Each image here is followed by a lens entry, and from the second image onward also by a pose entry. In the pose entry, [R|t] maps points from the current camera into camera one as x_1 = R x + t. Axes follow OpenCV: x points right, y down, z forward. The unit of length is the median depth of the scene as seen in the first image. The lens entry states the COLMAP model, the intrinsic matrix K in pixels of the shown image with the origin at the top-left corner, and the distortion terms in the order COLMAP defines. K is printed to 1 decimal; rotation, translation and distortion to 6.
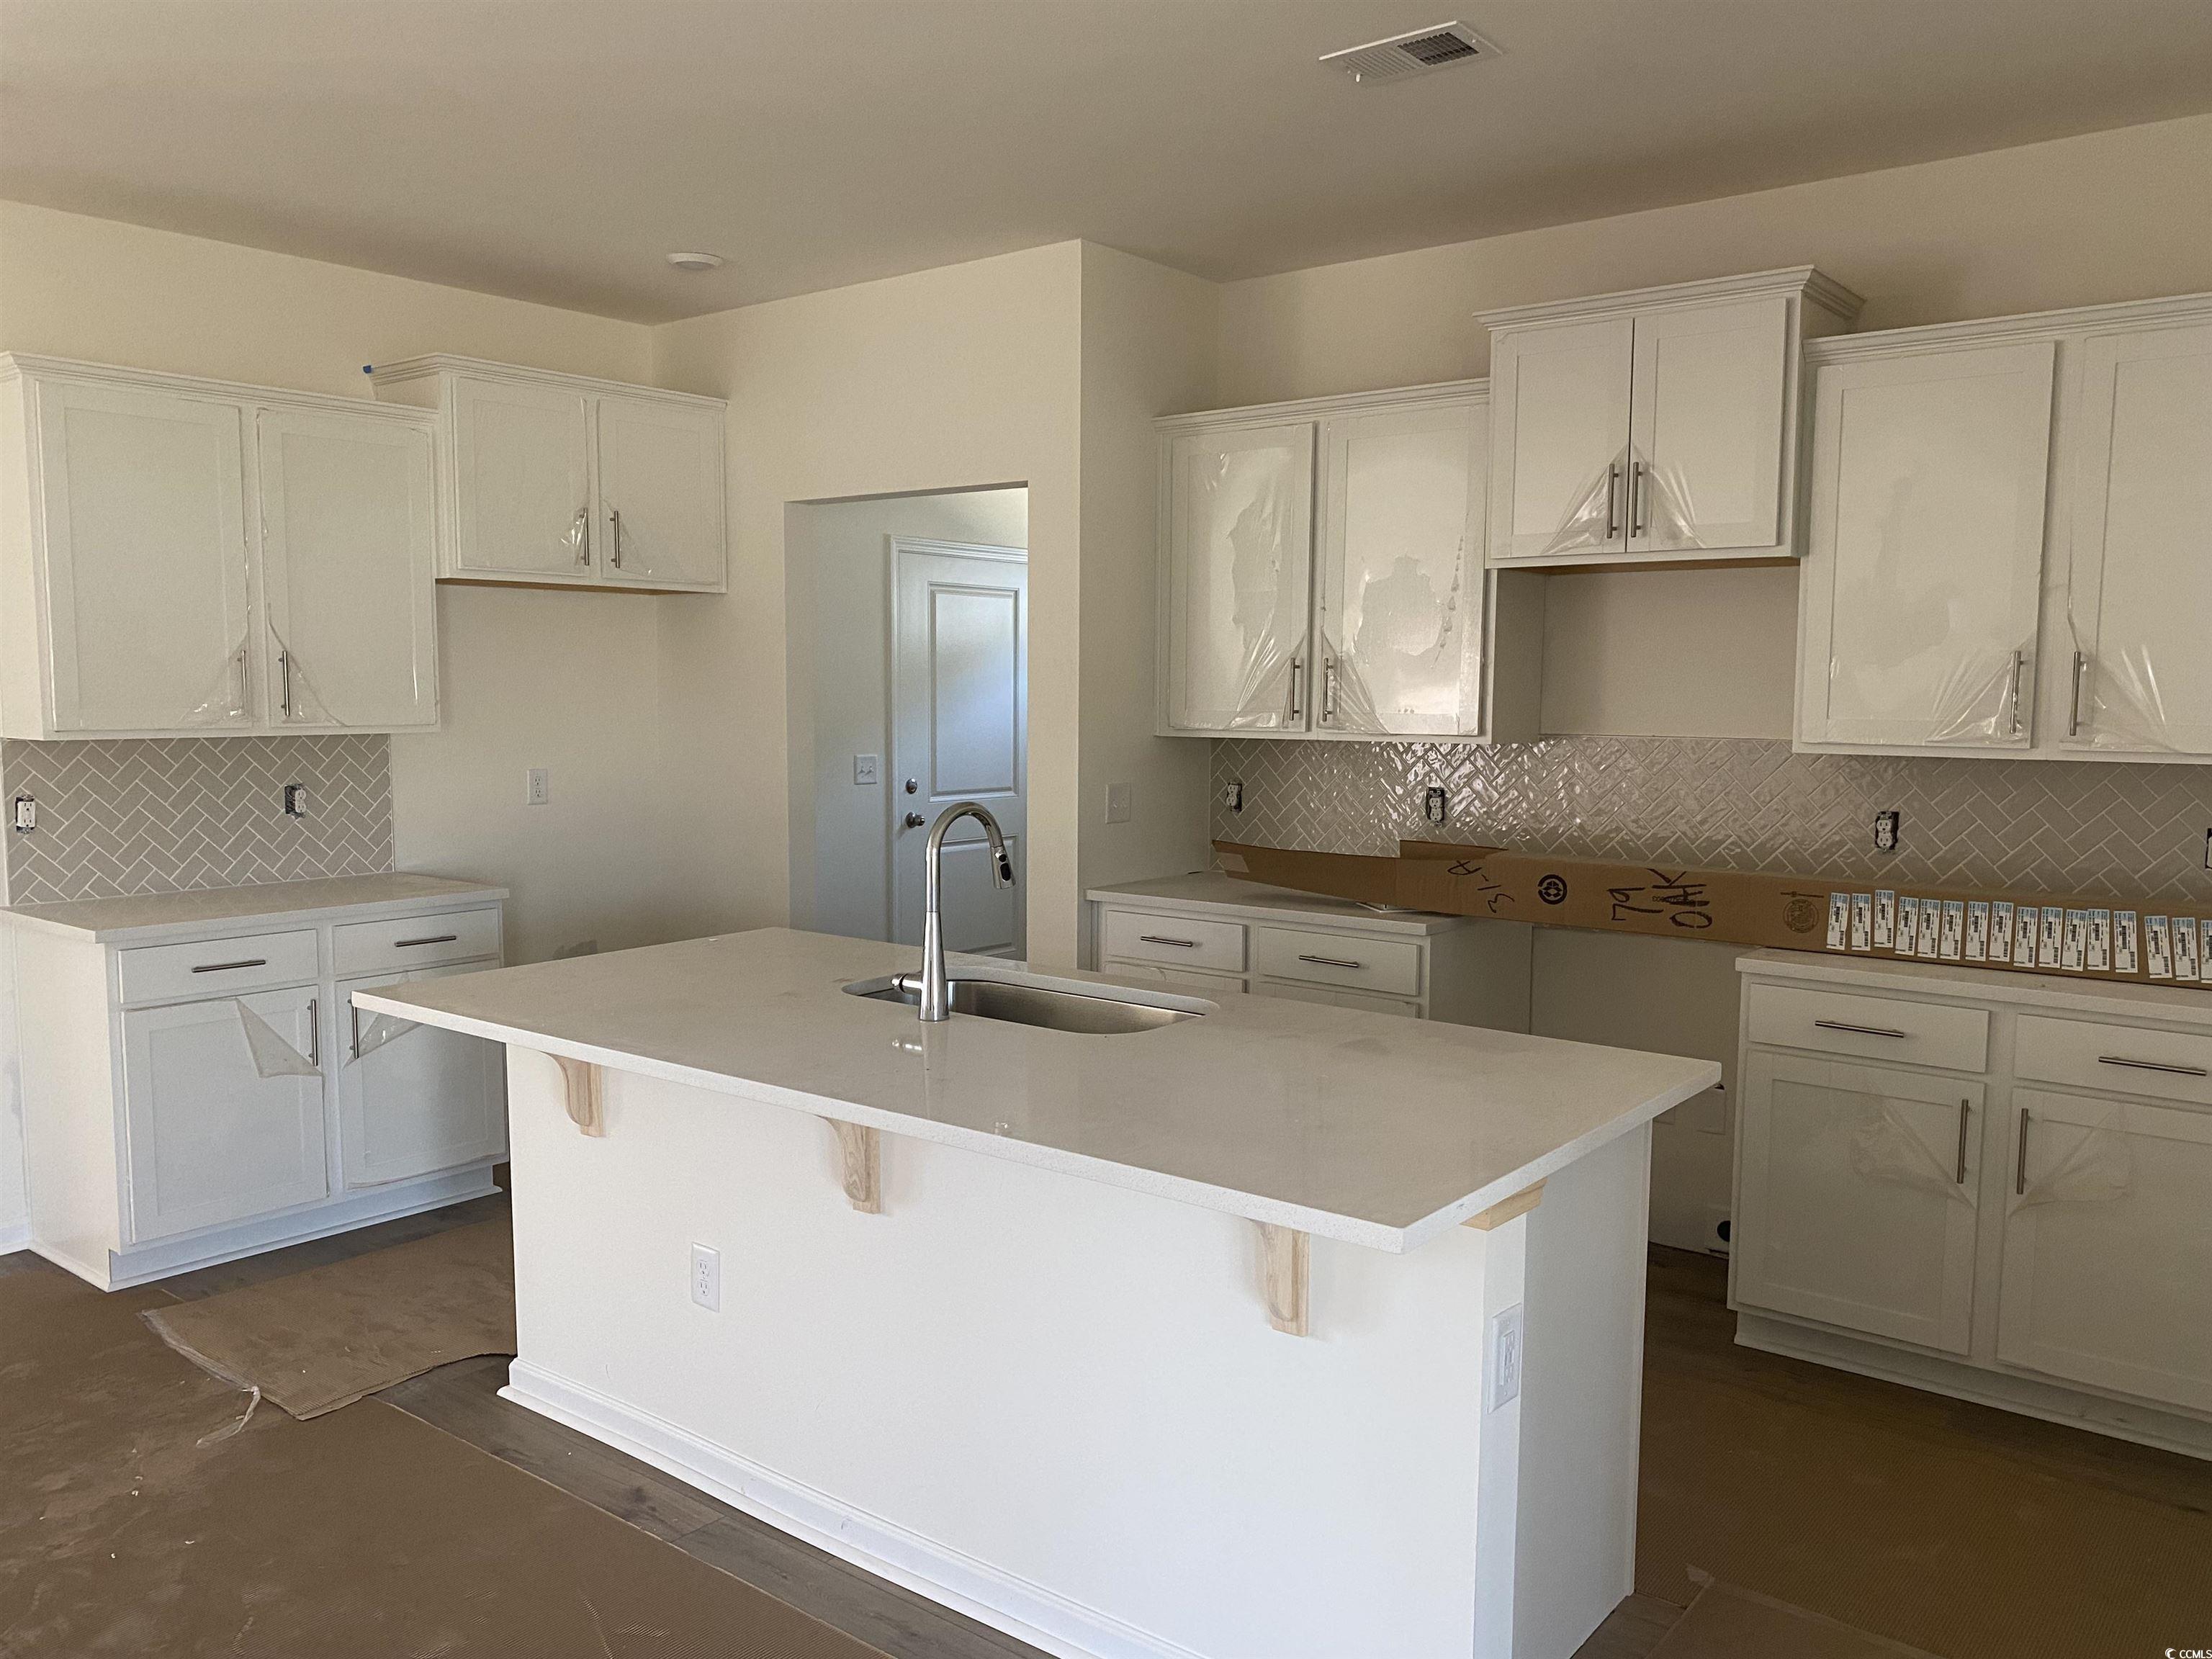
lens RADIAL K [[1682.2, 0, 1109.1], [0, 1682.2, 856.3], [0, 0, 1]] dist [0.091157, -0.133955]
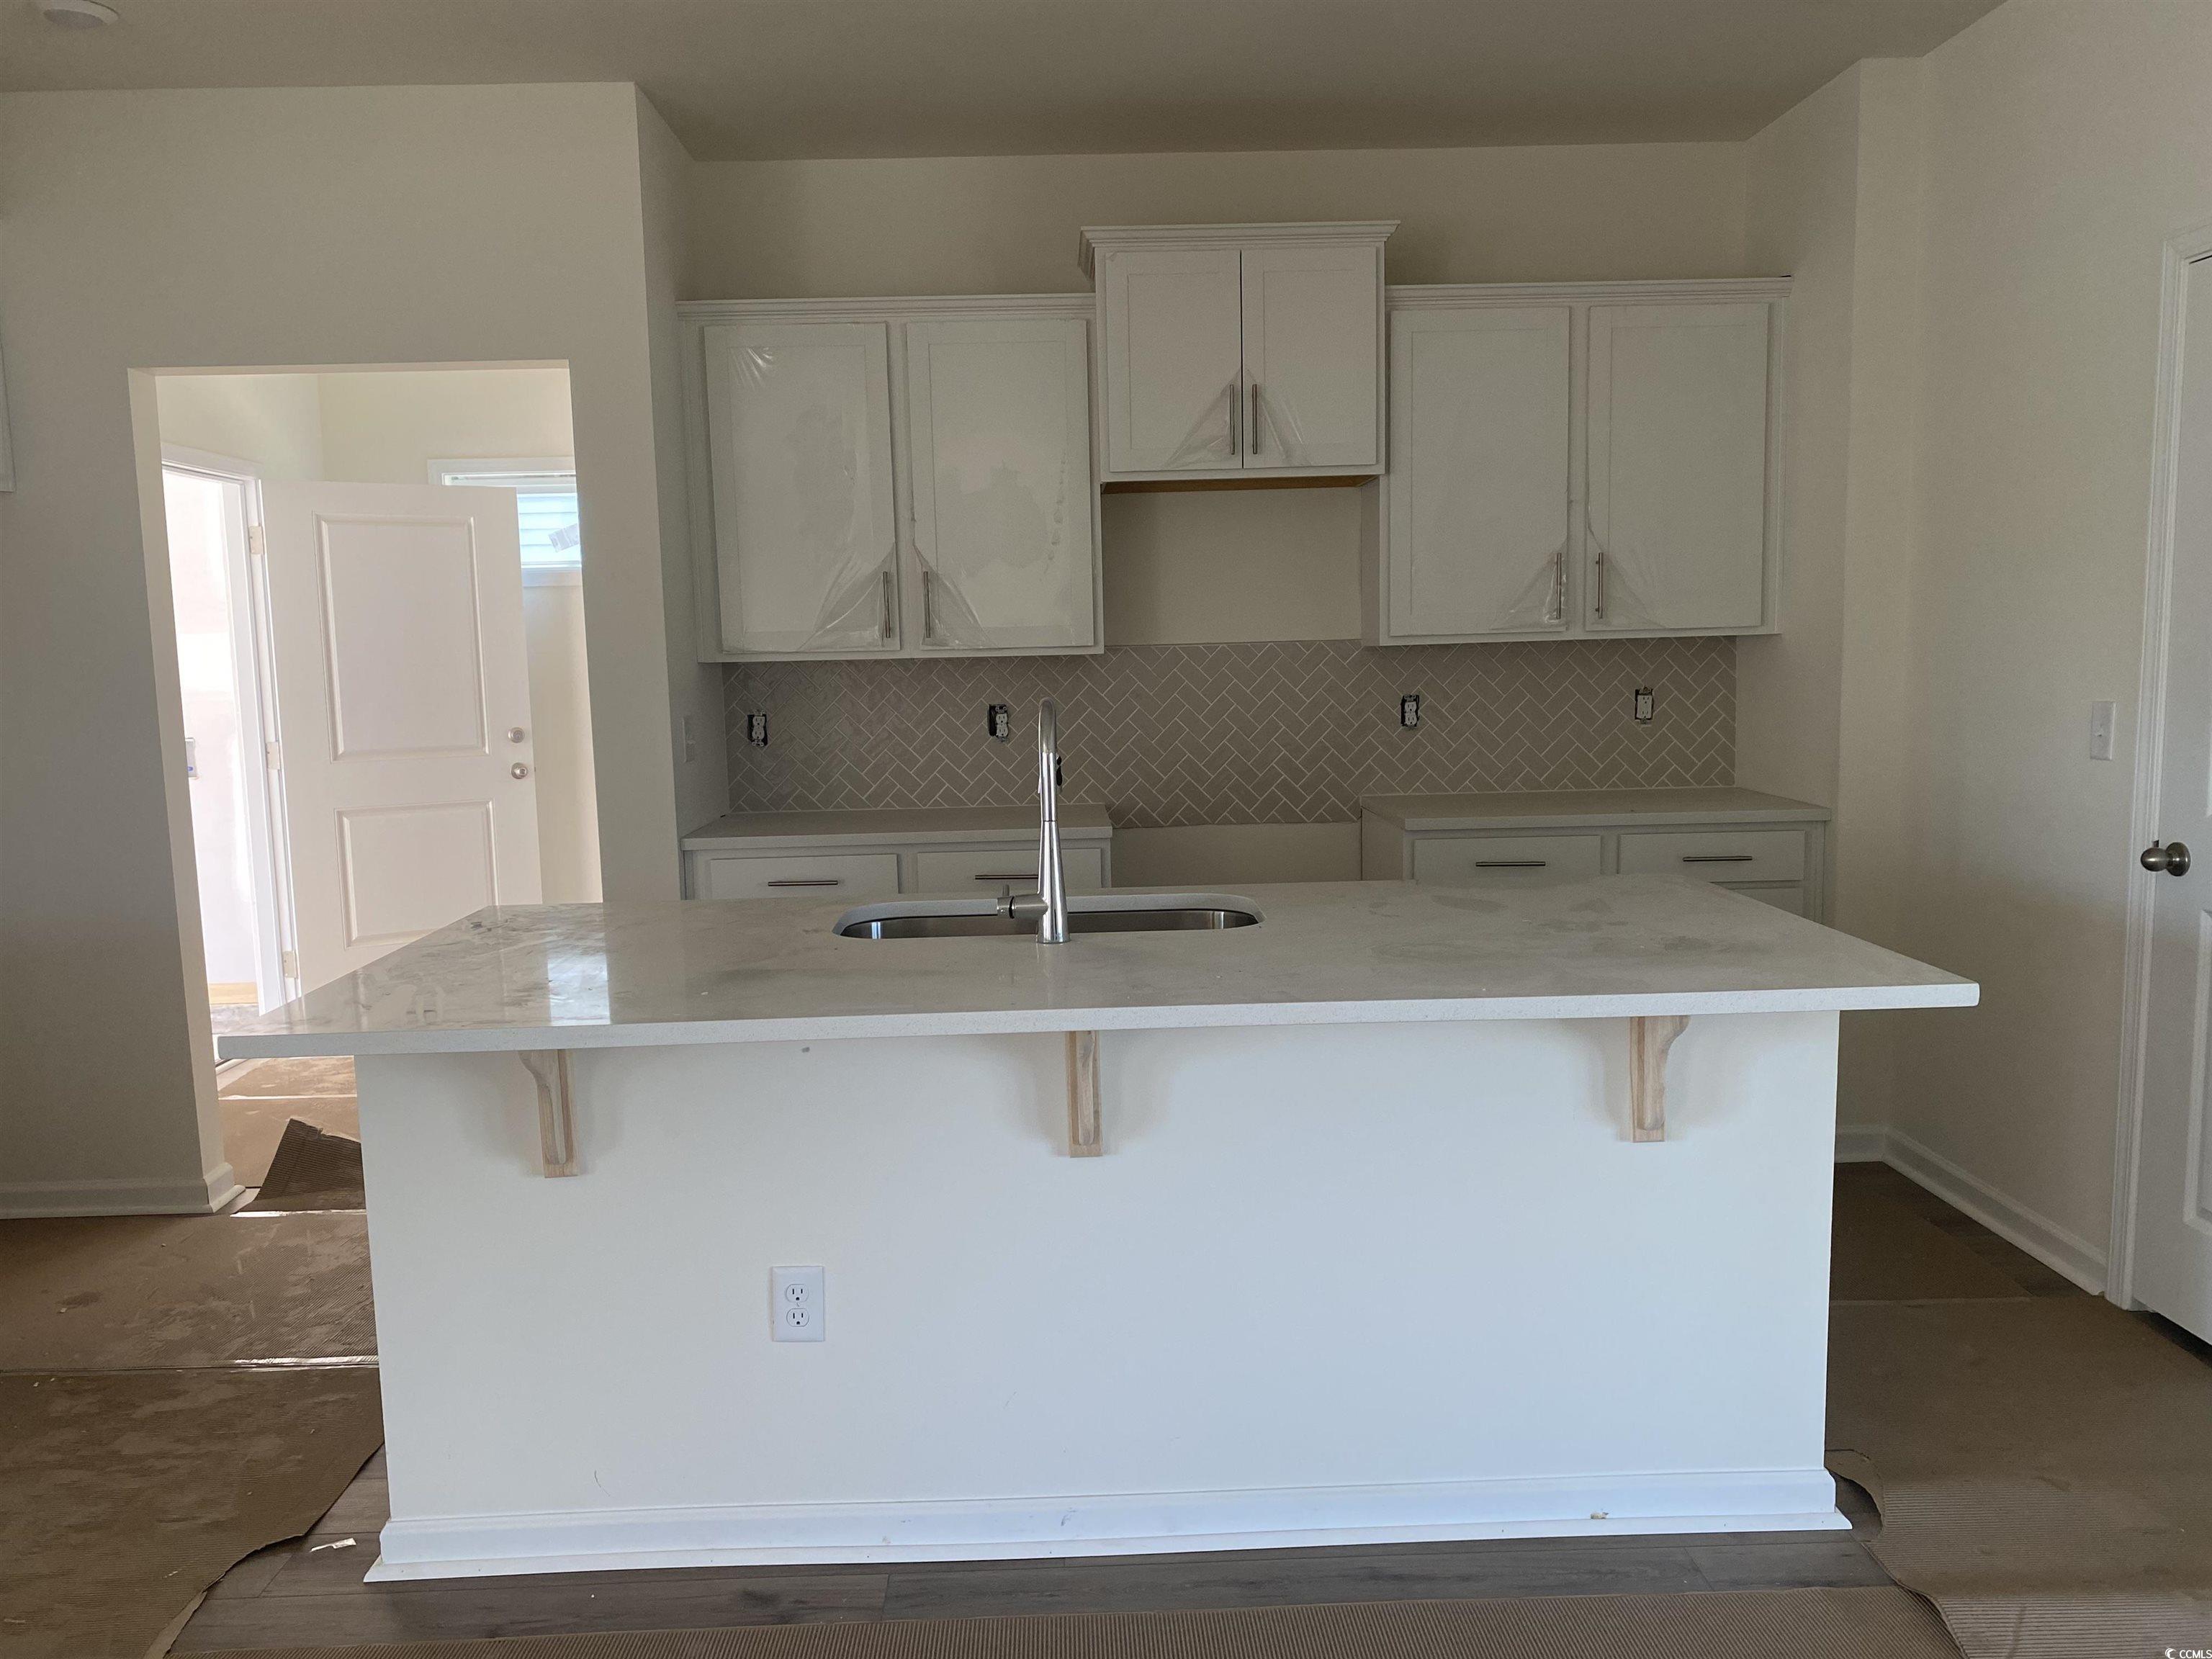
lens RADIAL K [[1682.2, 0, 1109.1], [0, 1682.2, 856.3], [0, 0, 1]] dist [0.091157, -0.133955]
pose [[0.769264, -0.104891, 0.630263, -0.470825], [0.095065, 0.994243, 0.049435, 0.007675], [-0.631820, 0.021888, 0.774806, 0.214109]]
